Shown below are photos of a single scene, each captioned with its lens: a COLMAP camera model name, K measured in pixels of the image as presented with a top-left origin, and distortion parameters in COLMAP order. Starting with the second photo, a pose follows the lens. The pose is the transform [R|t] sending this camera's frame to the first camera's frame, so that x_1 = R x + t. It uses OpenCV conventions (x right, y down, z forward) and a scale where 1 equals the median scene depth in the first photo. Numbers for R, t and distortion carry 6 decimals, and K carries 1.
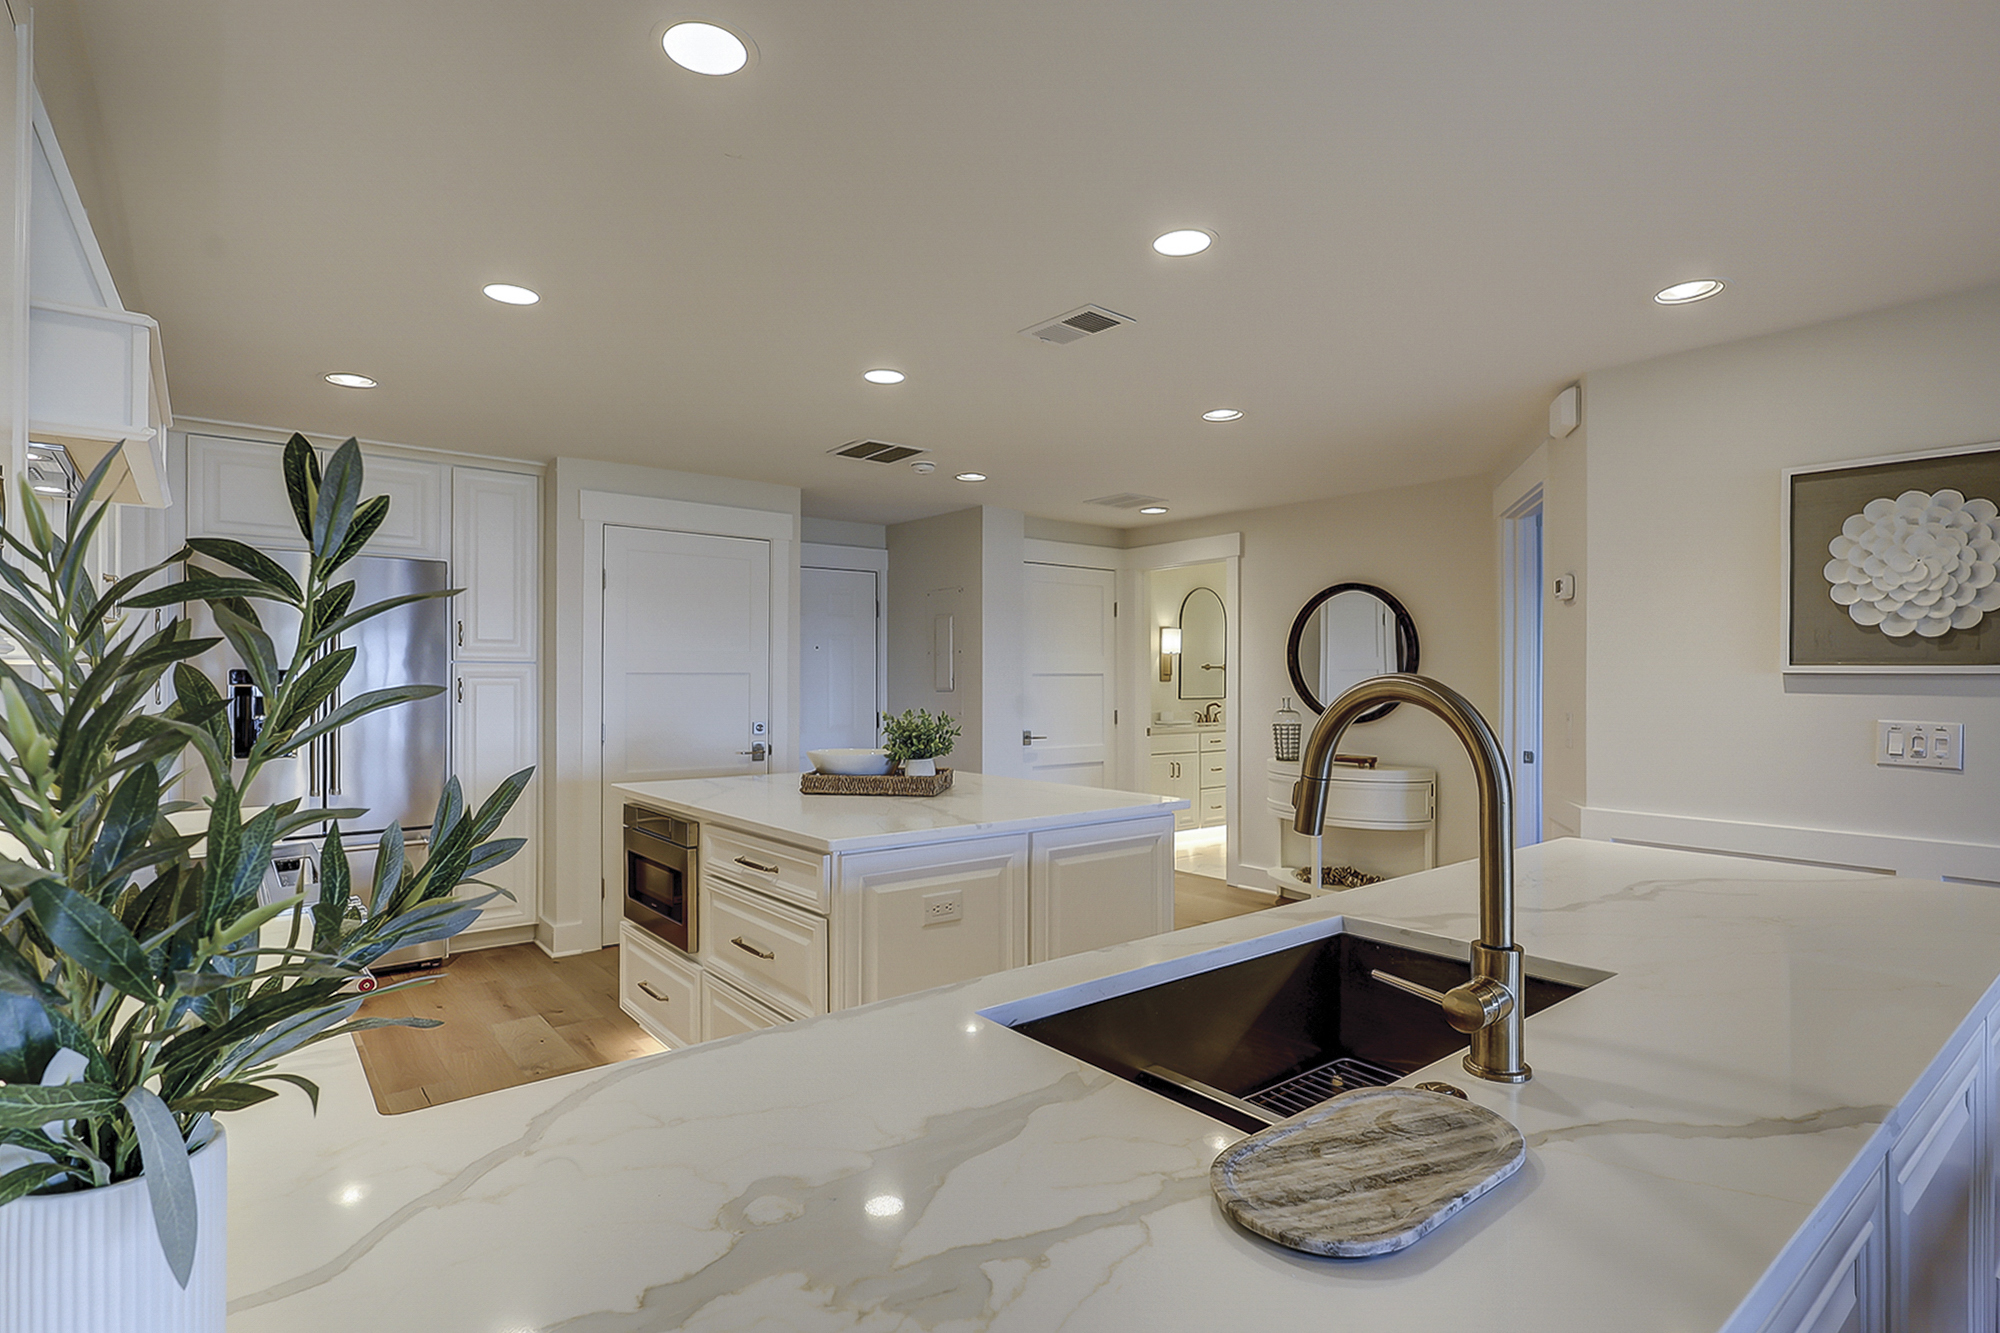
lens RADIAL K [[994.0, 0, 986.4], [0, 994.0, 679.1], [0, 0, 1]] dist [-0.001099, -0.000612]
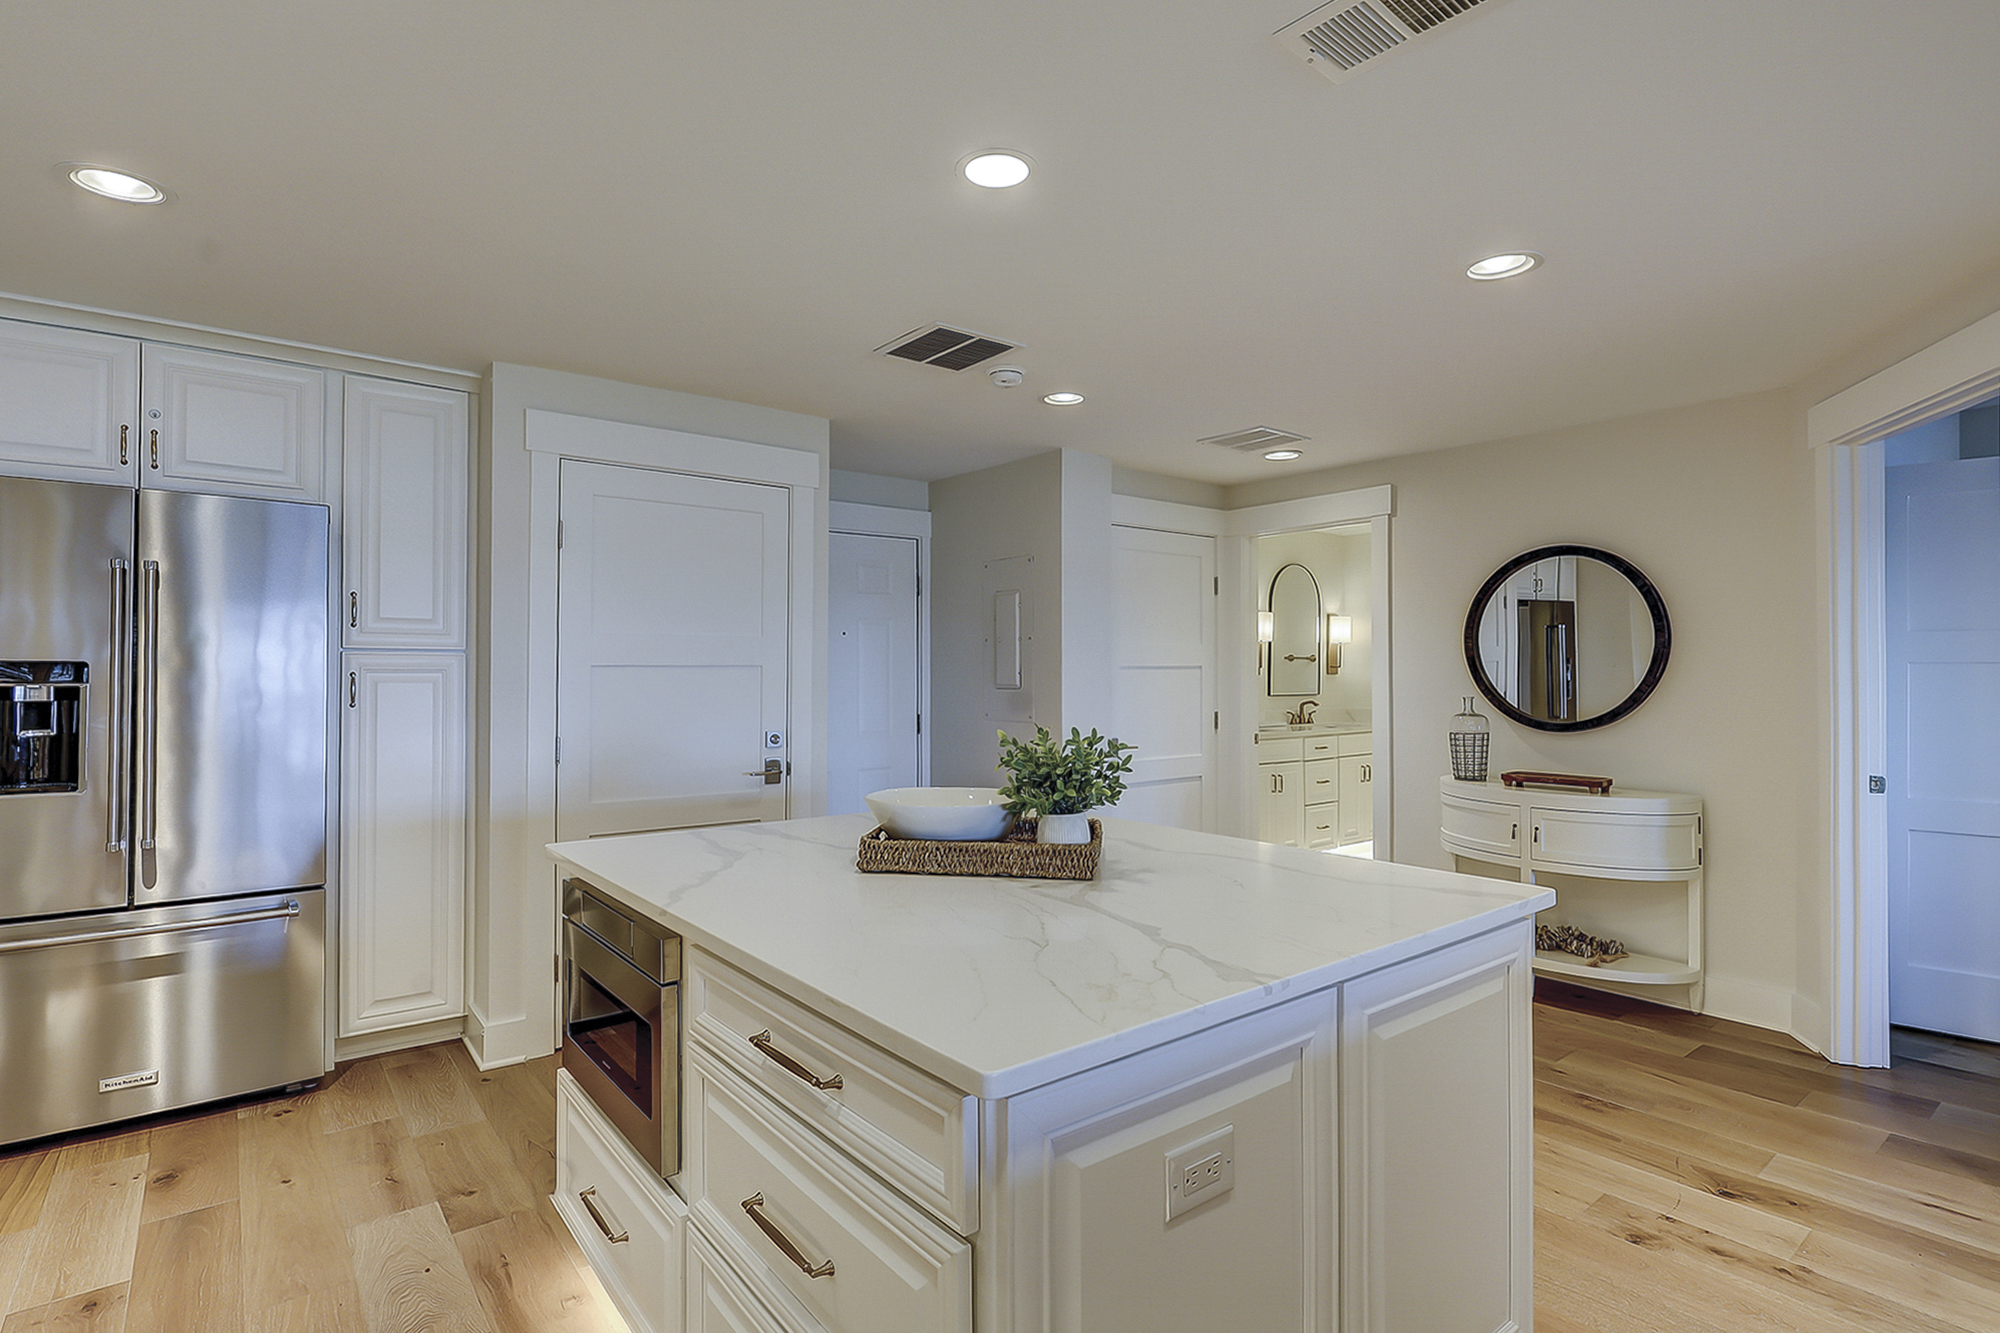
lens RADIAL K [[990.5, 0, 986.8], [0, 990.5, 654.4], [0, 0, 1]] dist [-0.003874, -0.000660]
pose [[0.999999, -0.000883, 0.000541, -0.109190], [0.000893, 0.999853, -0.017148, -0.002533], [-0.000526, 0.017148, 0.999853, 0.406672]]
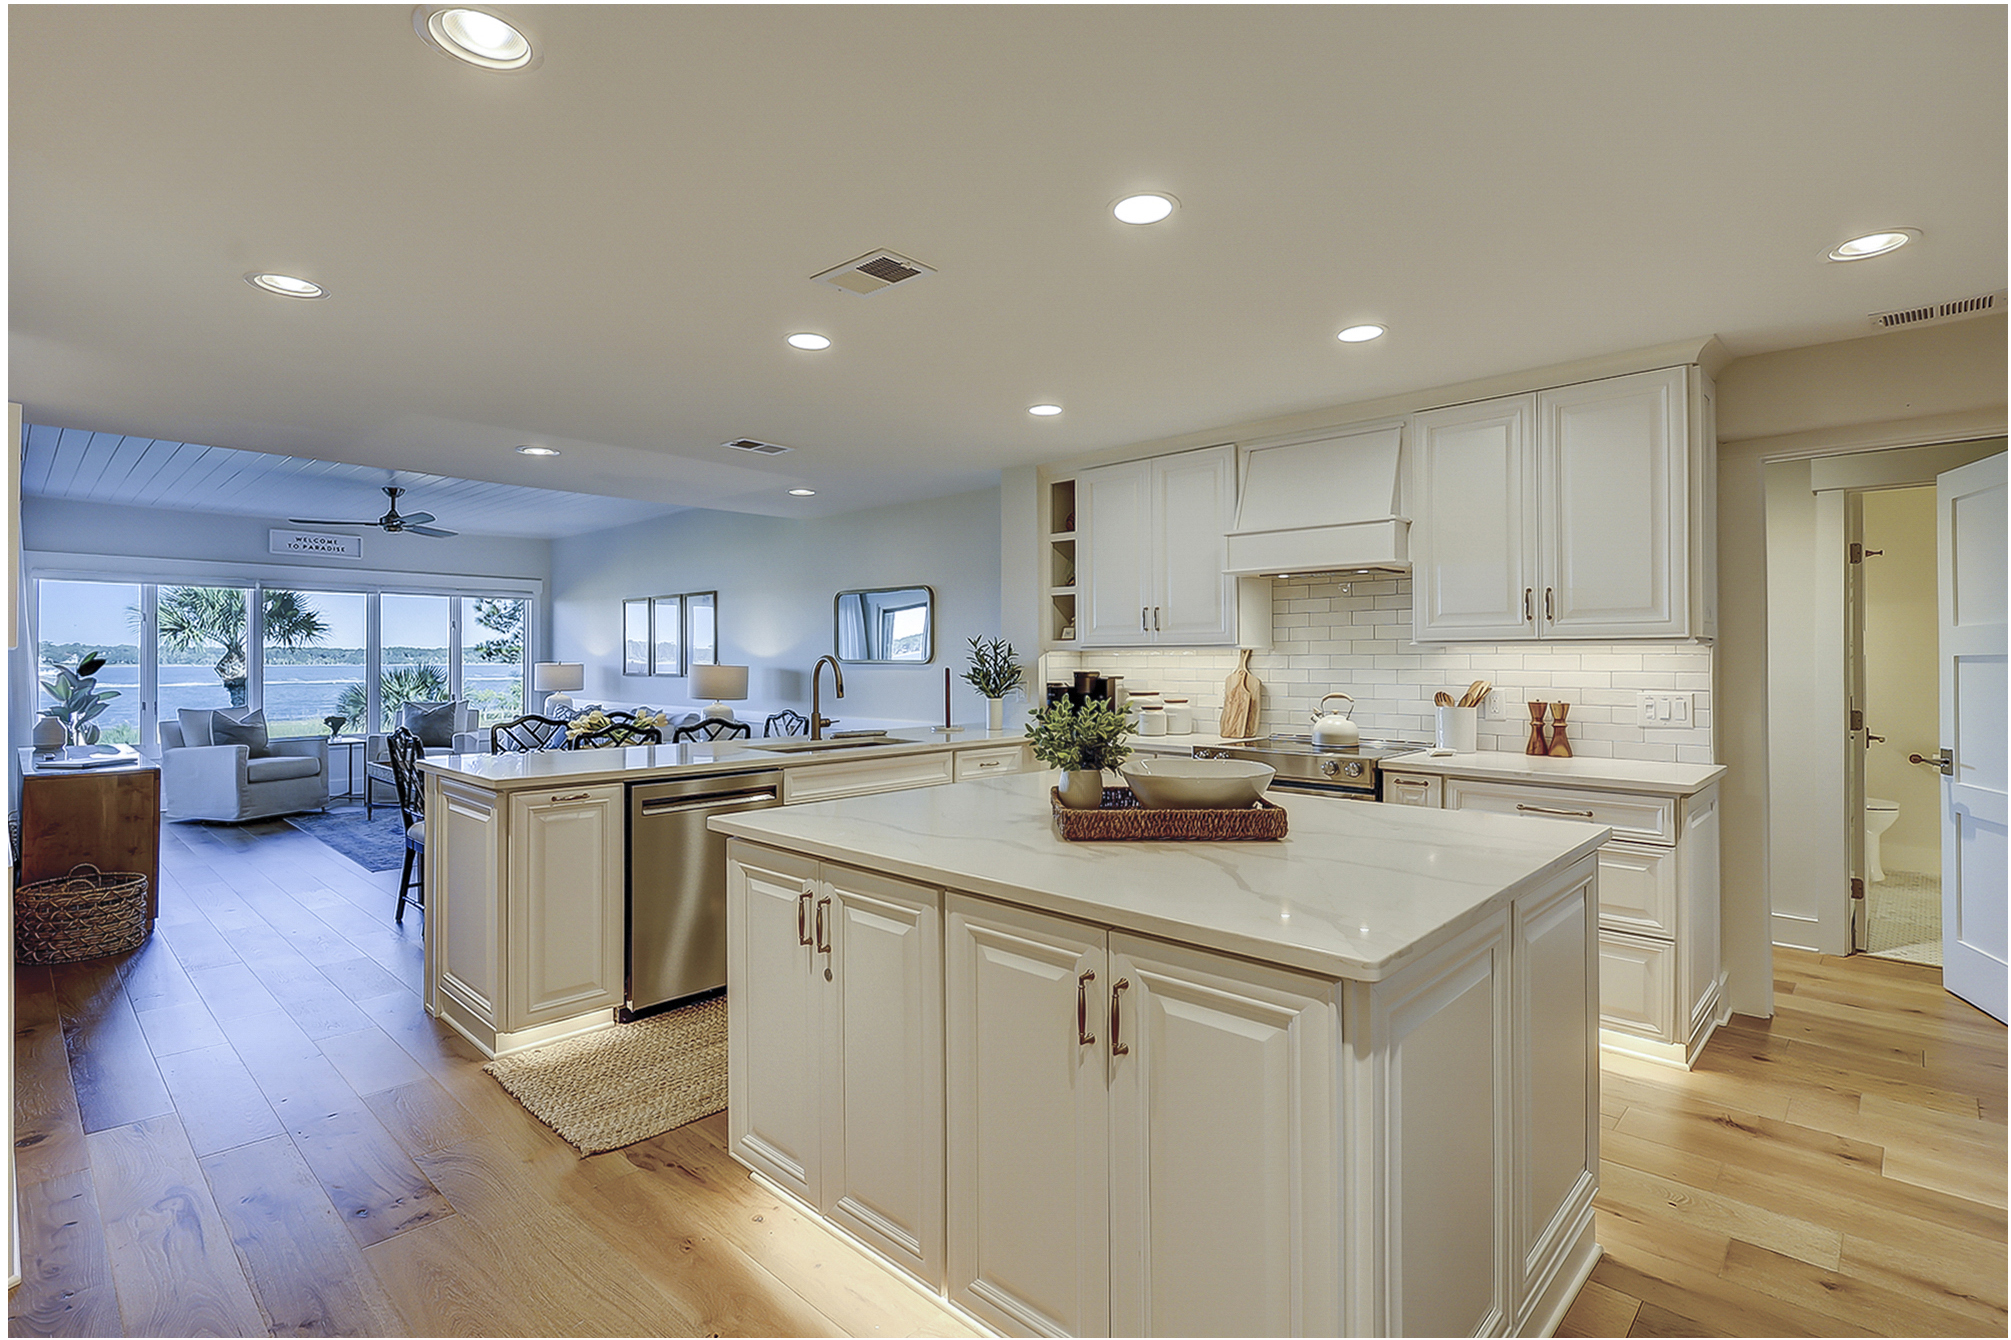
lens RADIAL K [[970.5, 0, 1003.8], [0, 970.5, 654.5], [0, 0, 1]] dist [0.000649, 0.000813]
pose [[-0.989009, -0.002073, -0.147839, 0.090964], [-0.001547, 0.999992, -0.003679, 0.001226], [0.147846, -0.003410, -0.989005, 1.638090]]
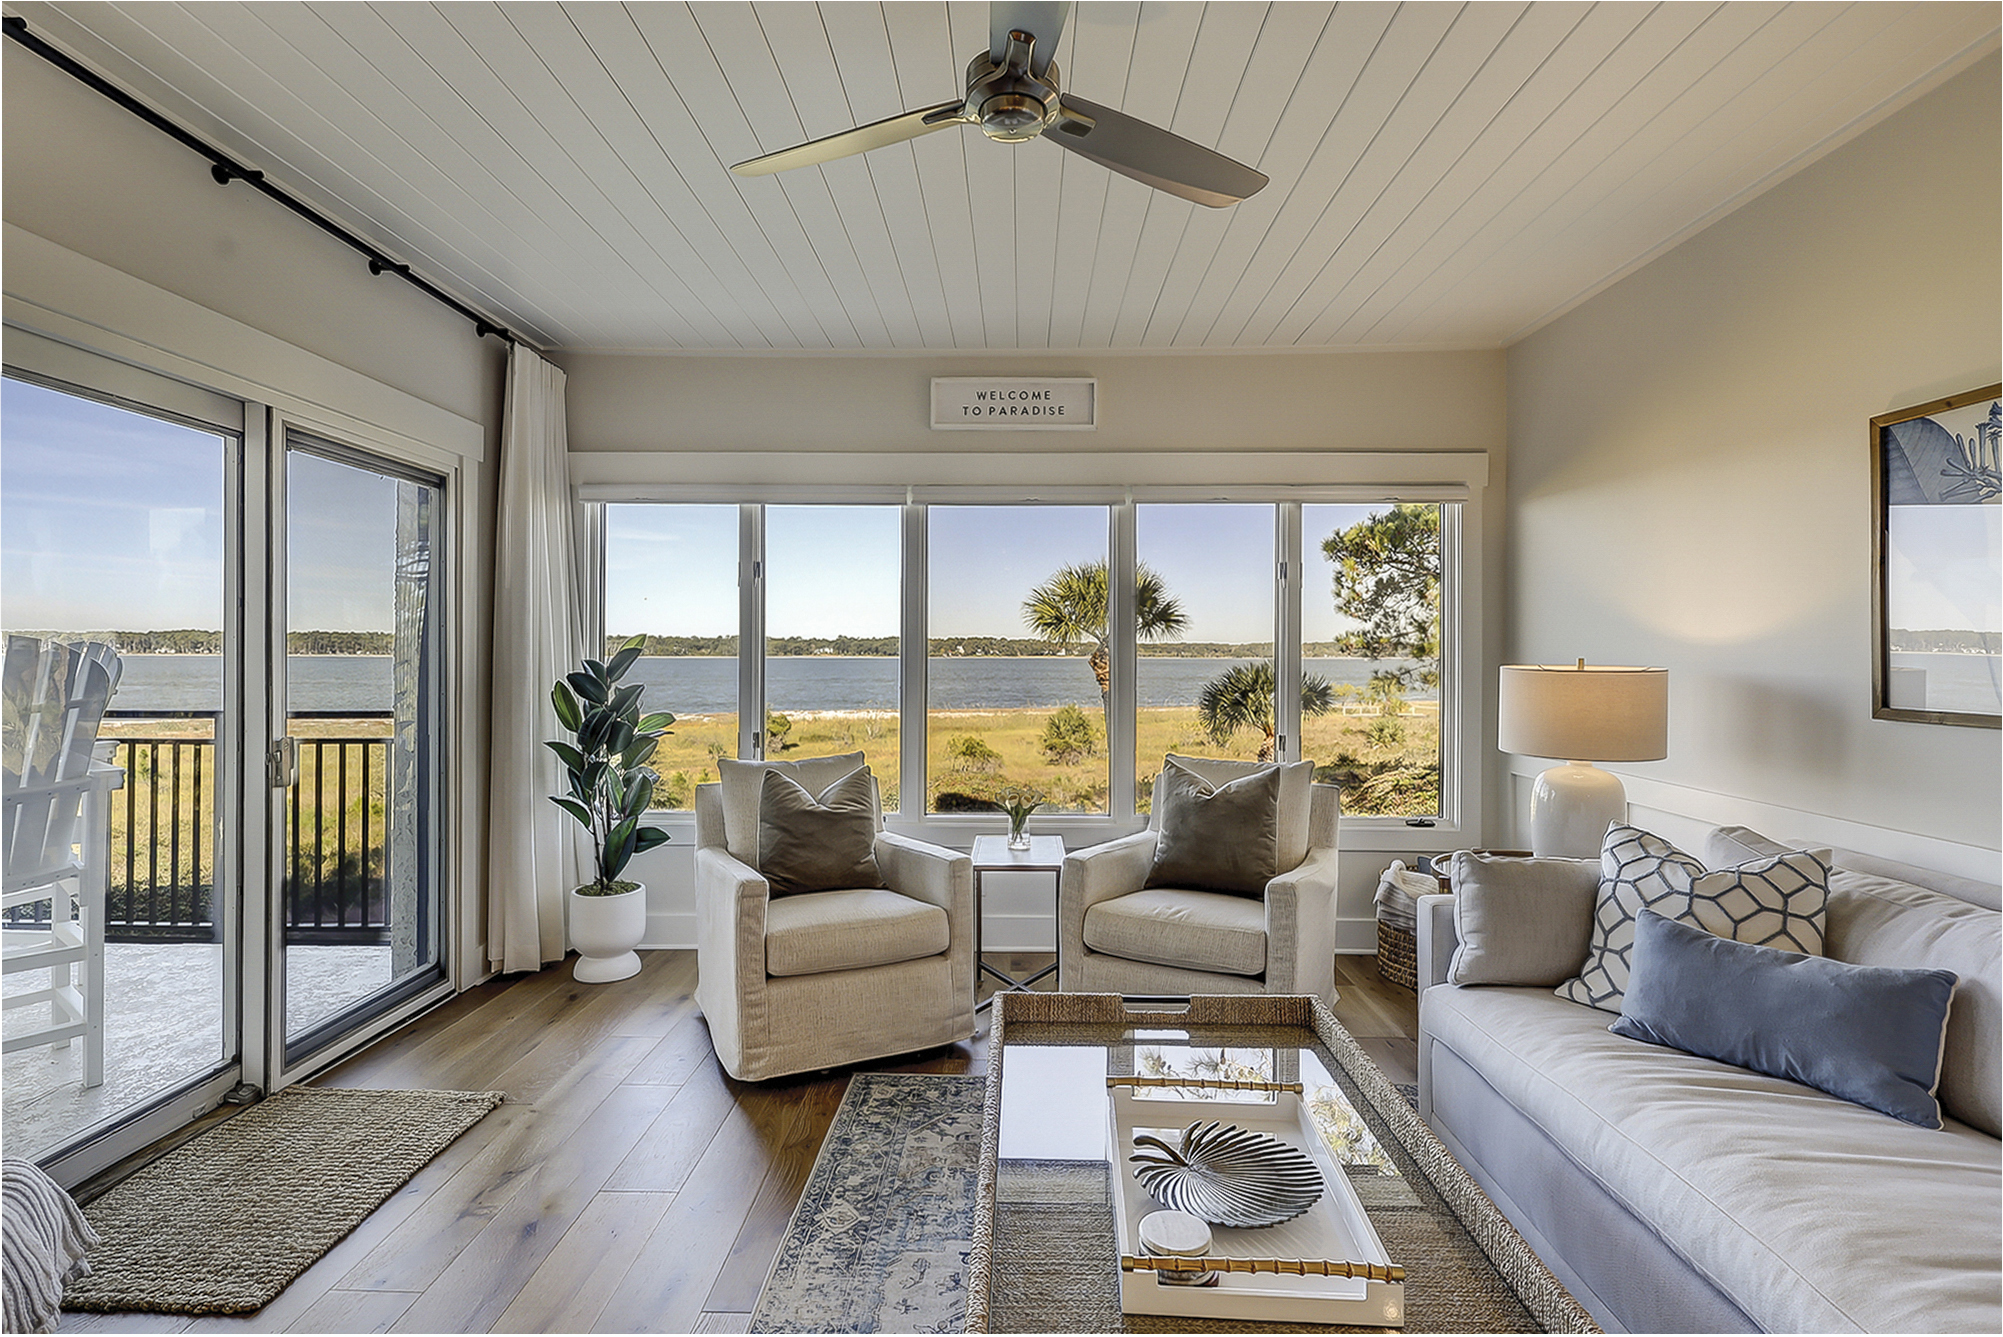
lens RADIAL K [[970.8, 0, 998.3], [0, 970.8, 648.8], [0, 0, 1]] dist [-0.002507, 0.000581]
pose [[-0.774921, -0.002751, 0.632052, 0.786899], [-0.004814, 0.999987, -0.001550, 0.005714], [-0.632040, -0.004244, -0.774924, -0.282284]]
